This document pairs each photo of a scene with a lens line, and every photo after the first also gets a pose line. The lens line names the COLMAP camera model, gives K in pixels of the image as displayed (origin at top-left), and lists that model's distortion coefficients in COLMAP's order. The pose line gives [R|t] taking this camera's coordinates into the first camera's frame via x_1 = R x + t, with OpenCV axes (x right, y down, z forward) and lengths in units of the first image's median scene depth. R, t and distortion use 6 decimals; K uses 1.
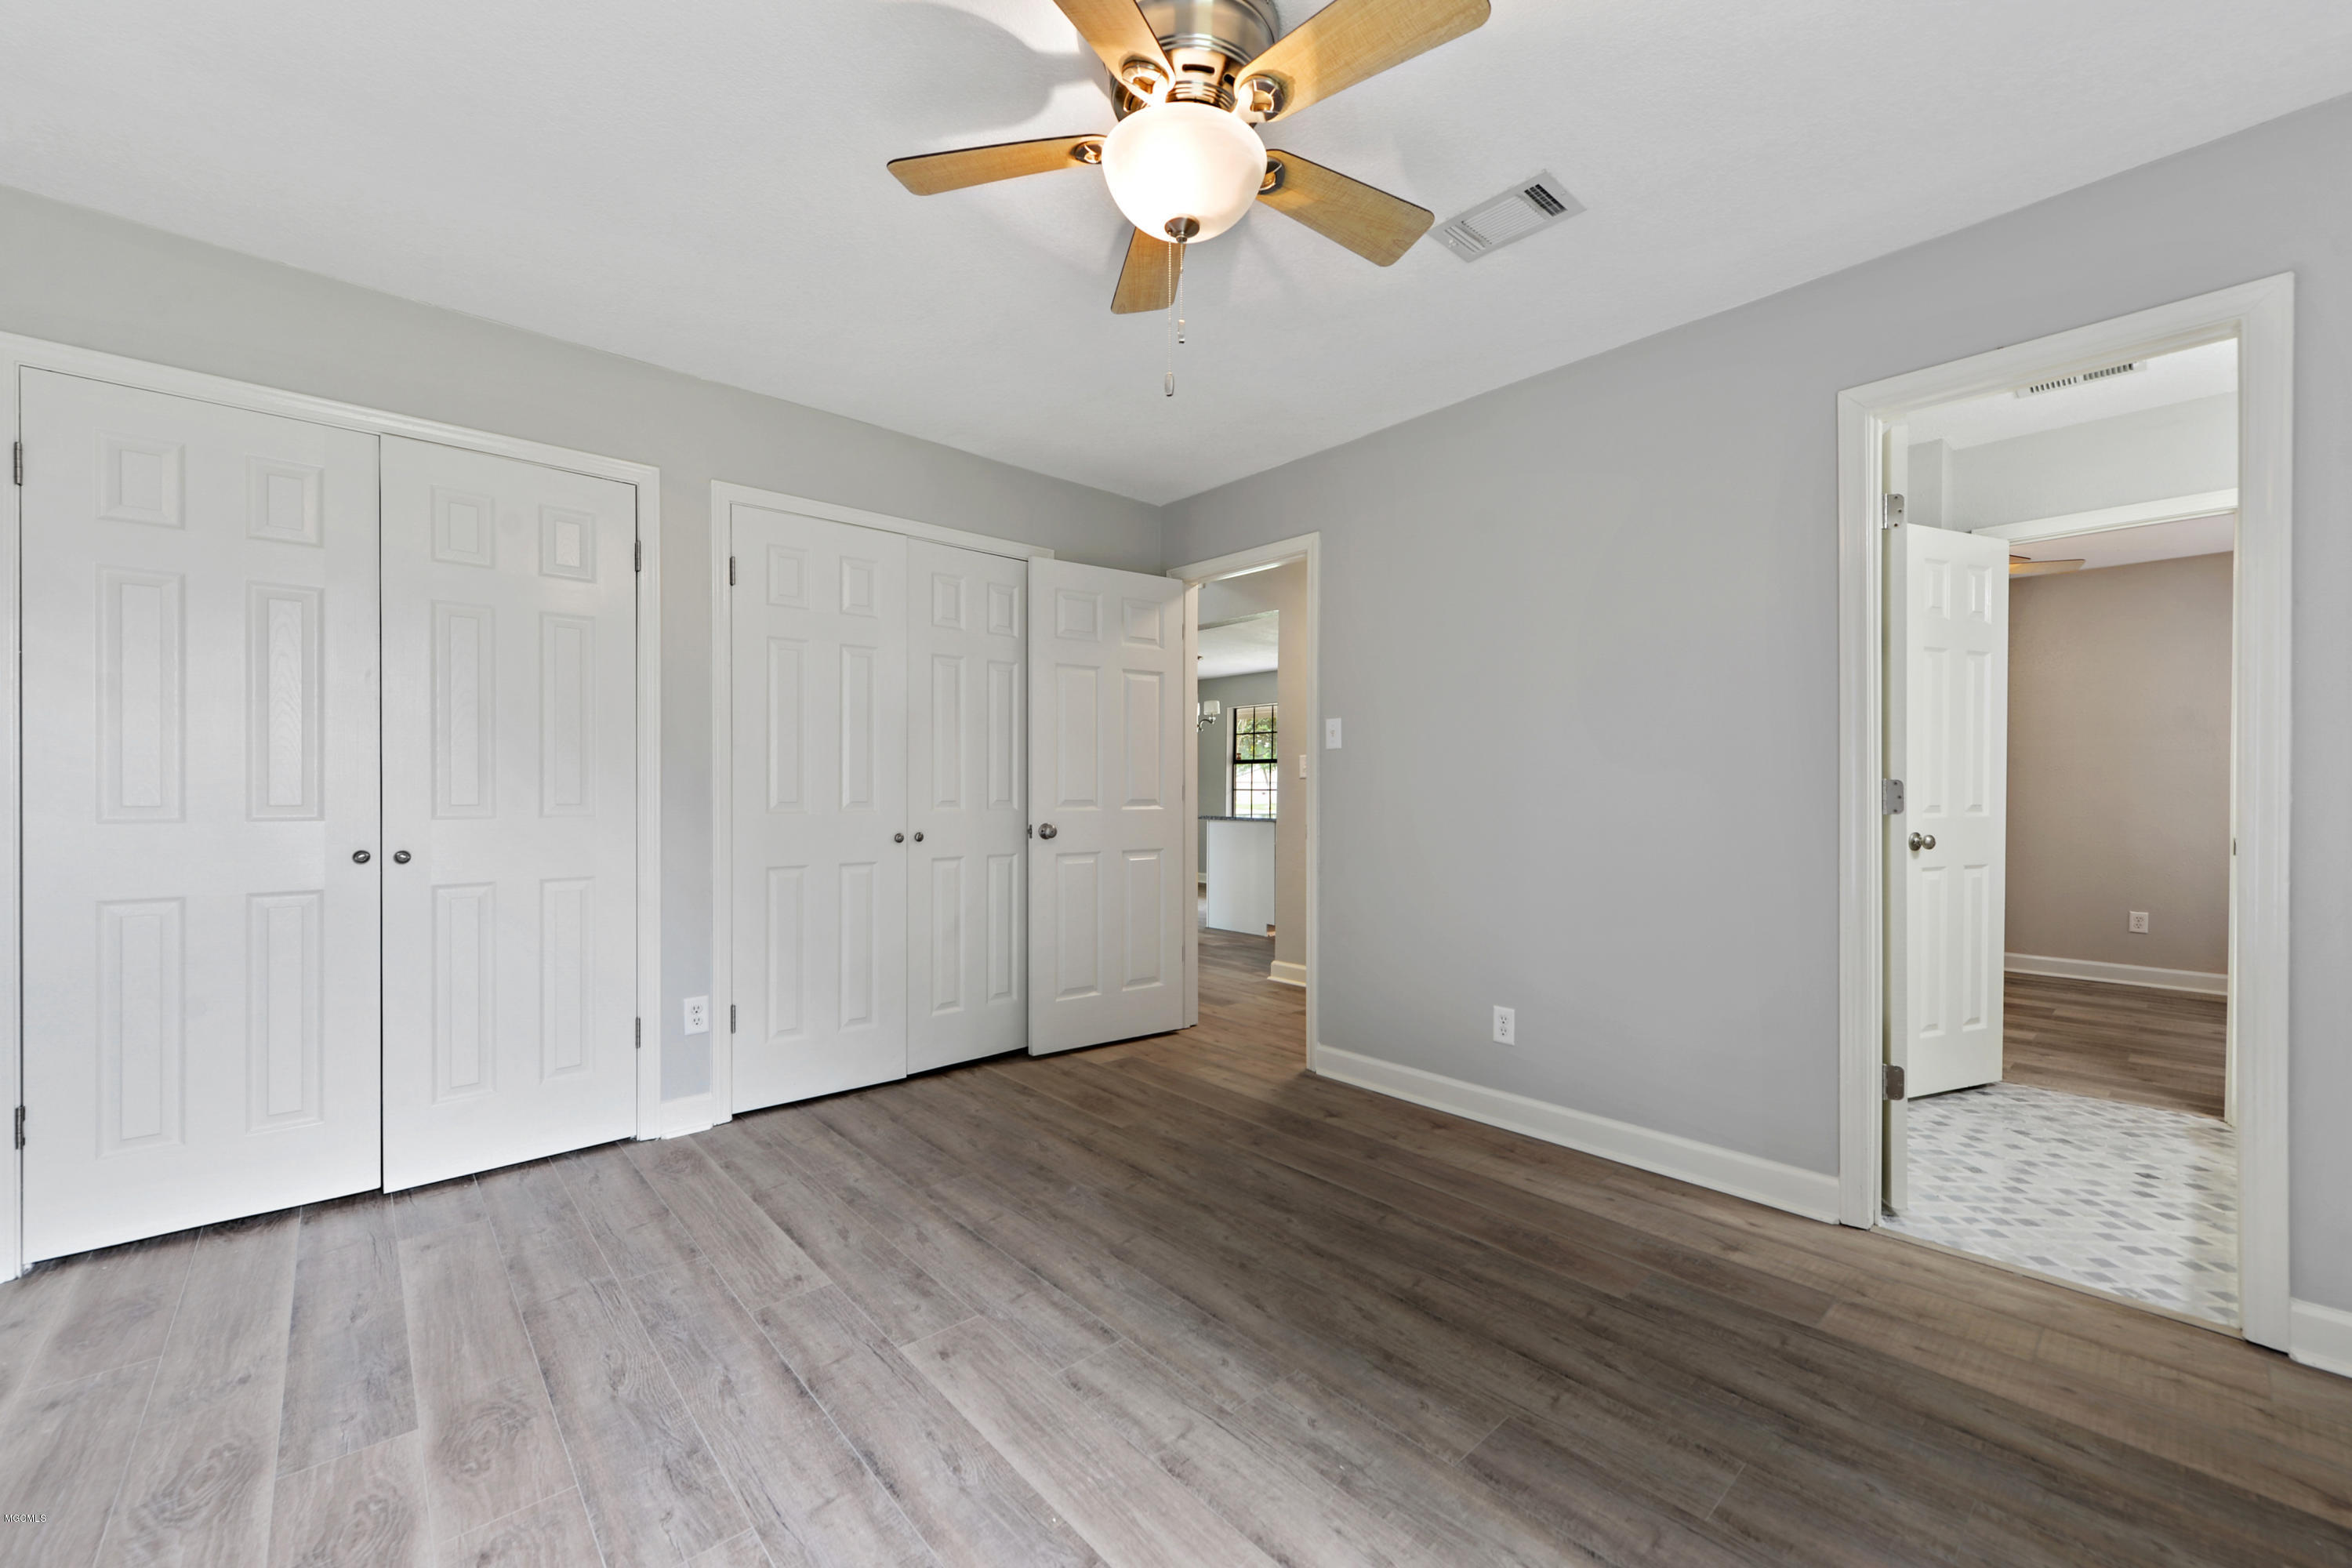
lens RADIAL K [[933.2, 0, 1163.1], [0, 933.2, 784.4], [0, 0, 1]] dist [0.013979, 0.000293]
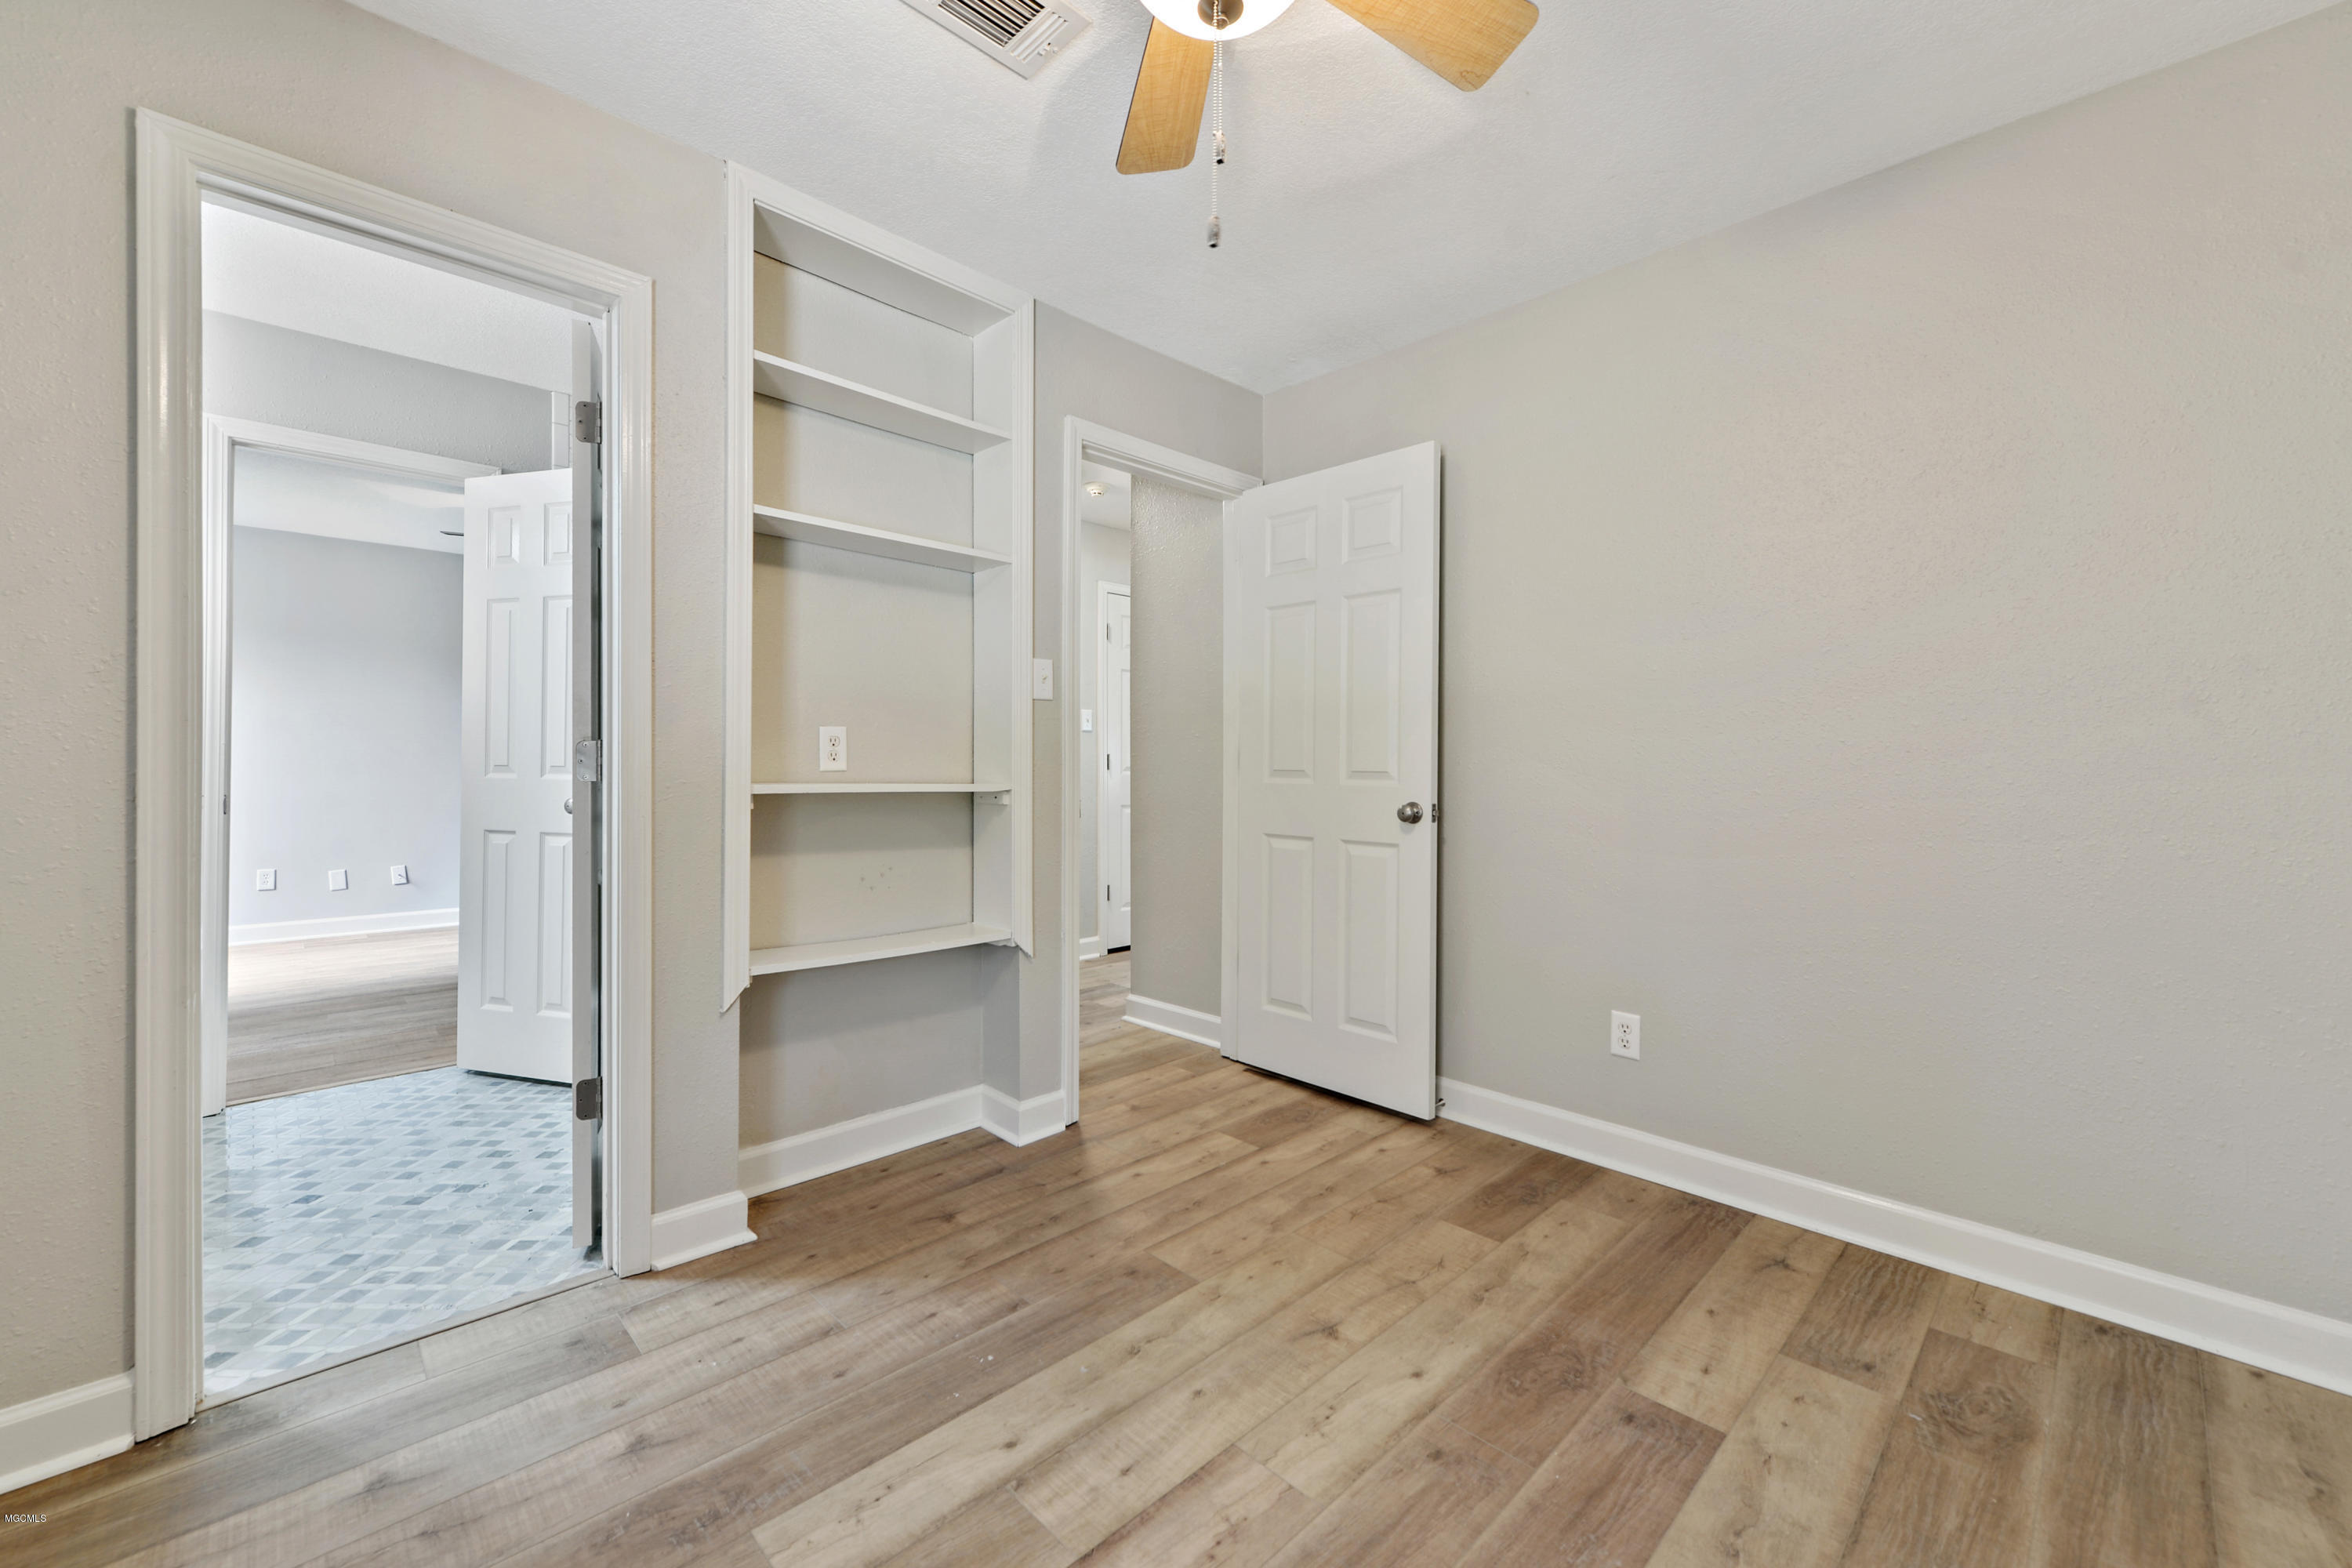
lens RADIAL K [[933.2, 0, 1173.0], [0, 933.2, 769.7], [0, 0, 1]] dist [0.013979, 0.000293]
pose [[0.034605, 0.001417, -0.999400, 1.882169], [-0.004043, 0.999991, 0.001278, 0.024283], [0.999393, 0.003997, 0.034610, 1.718123]]
